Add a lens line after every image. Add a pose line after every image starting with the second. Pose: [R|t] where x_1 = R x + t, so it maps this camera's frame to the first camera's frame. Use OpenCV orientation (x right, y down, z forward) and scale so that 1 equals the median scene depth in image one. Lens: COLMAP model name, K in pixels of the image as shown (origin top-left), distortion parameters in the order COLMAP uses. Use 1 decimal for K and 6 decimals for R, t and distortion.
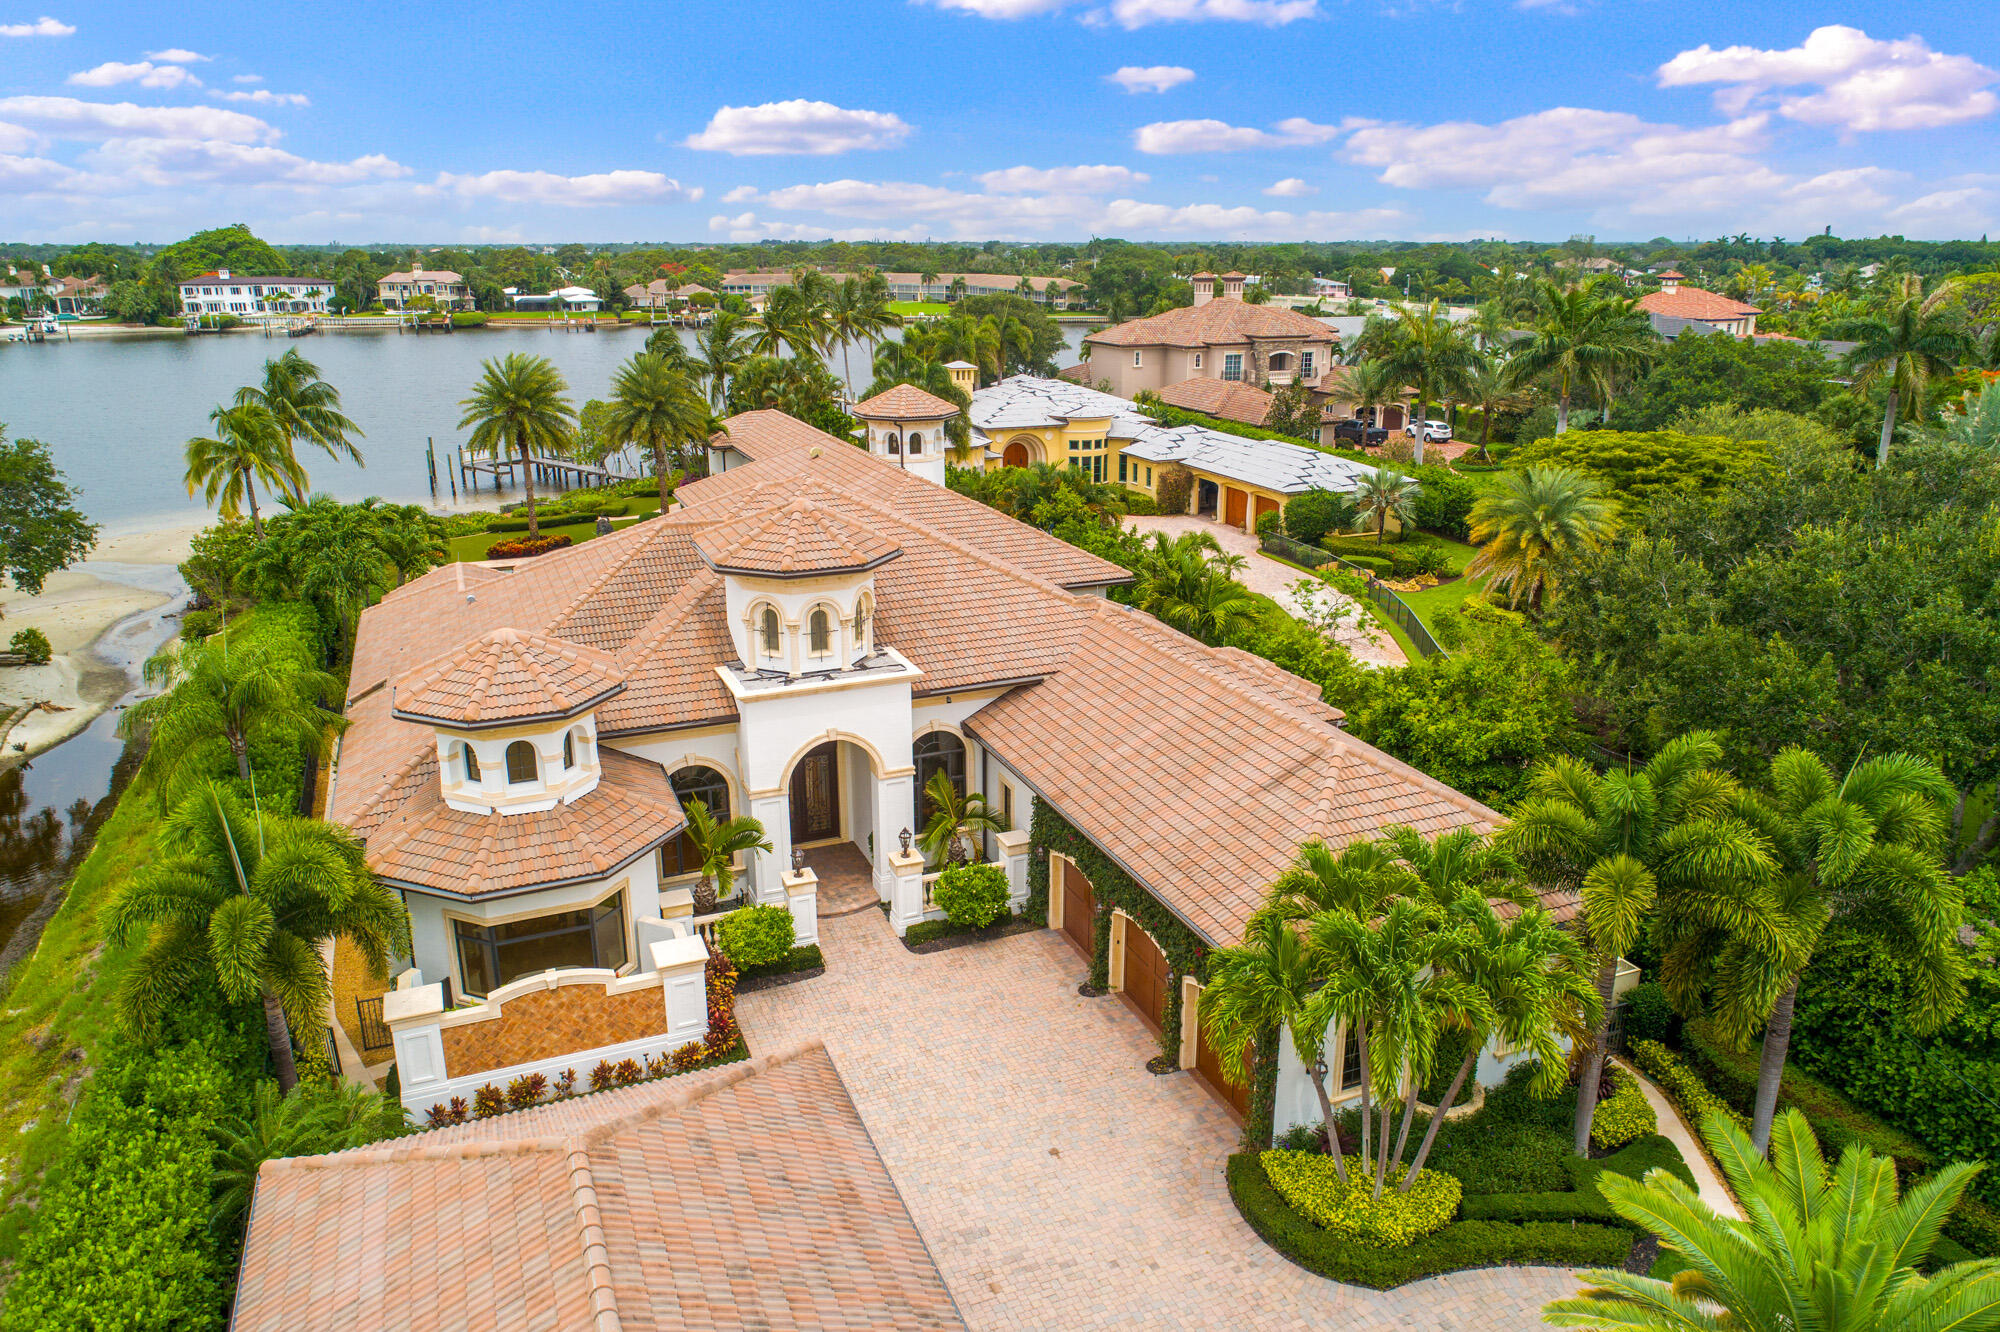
lens RADIAL K [[1351.8, 0, 1000.0], [0, 1351.8, 666.0], [0, 0, 1]] dist [-0.007041, 0.003957]
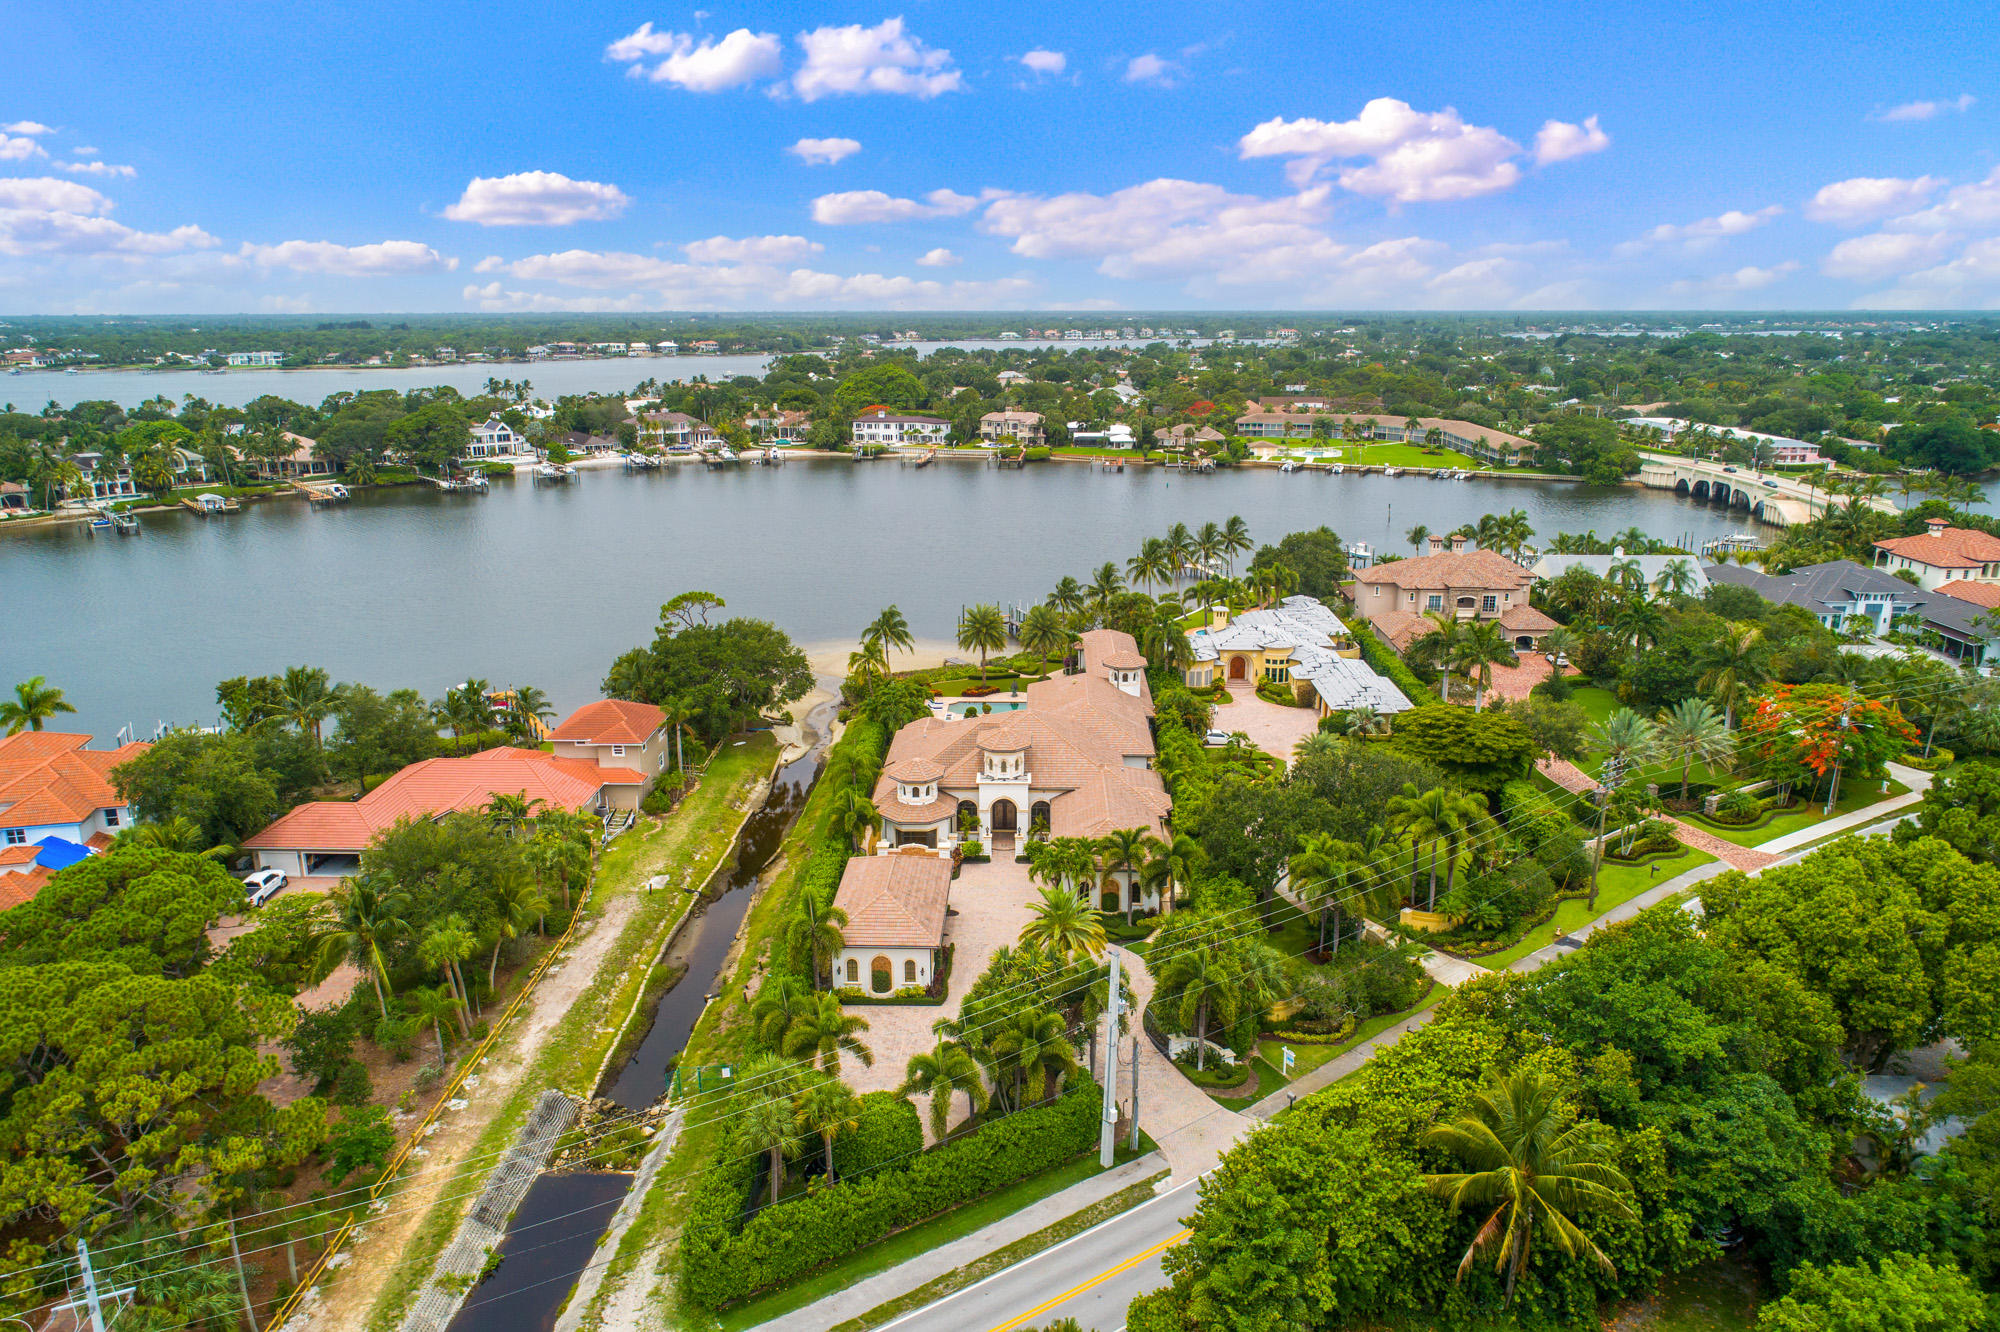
lens RADIAL K [[1370.3, 0, 1000.0], [0, 1370.3, 666.0], [0, 0, 1]] dist [-0.008819, 0.005640]
pose [[0.910881, 0.108614, -0.398119, 0.464923], [-0.123446, 0.992282, -0.011729, -0.090705], [0.393772, 0.059830, 0.917259, -0.849322]]
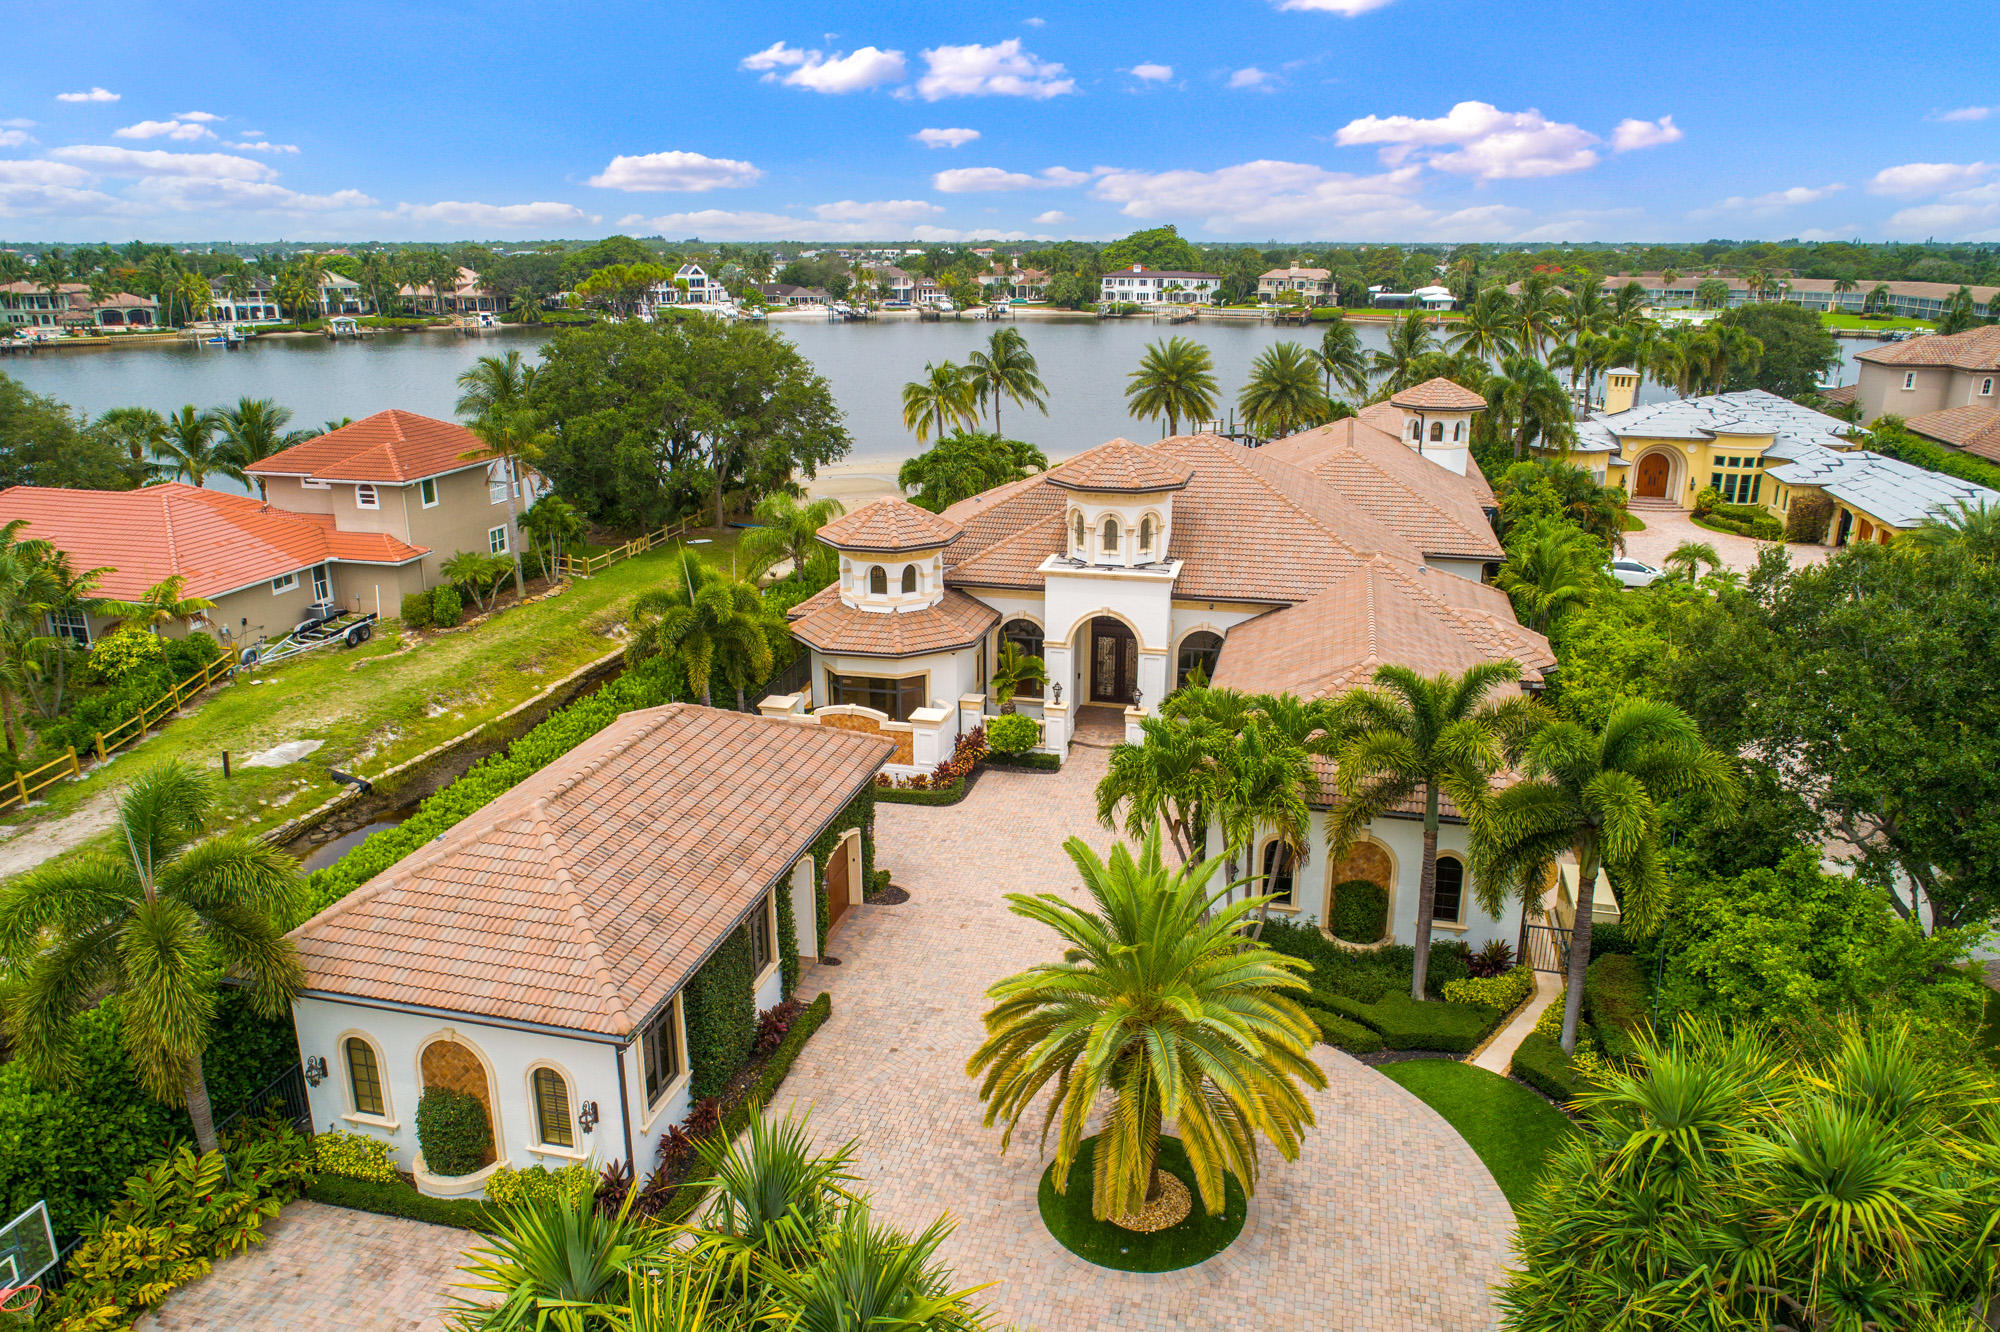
lens RADIAL K [[1370.3, 0, 1000.0], [0, 1370.3, 666.0], [0, 0, 1]] dist [-0.008819, 0.005640]
pose [[0.802823, 0.178862, -0.568757, 0.222486], [-0.180526, 0.982085, 0.054027, 0.018694], [0.568231, 0.059301, 0.820730, -0.073919]]
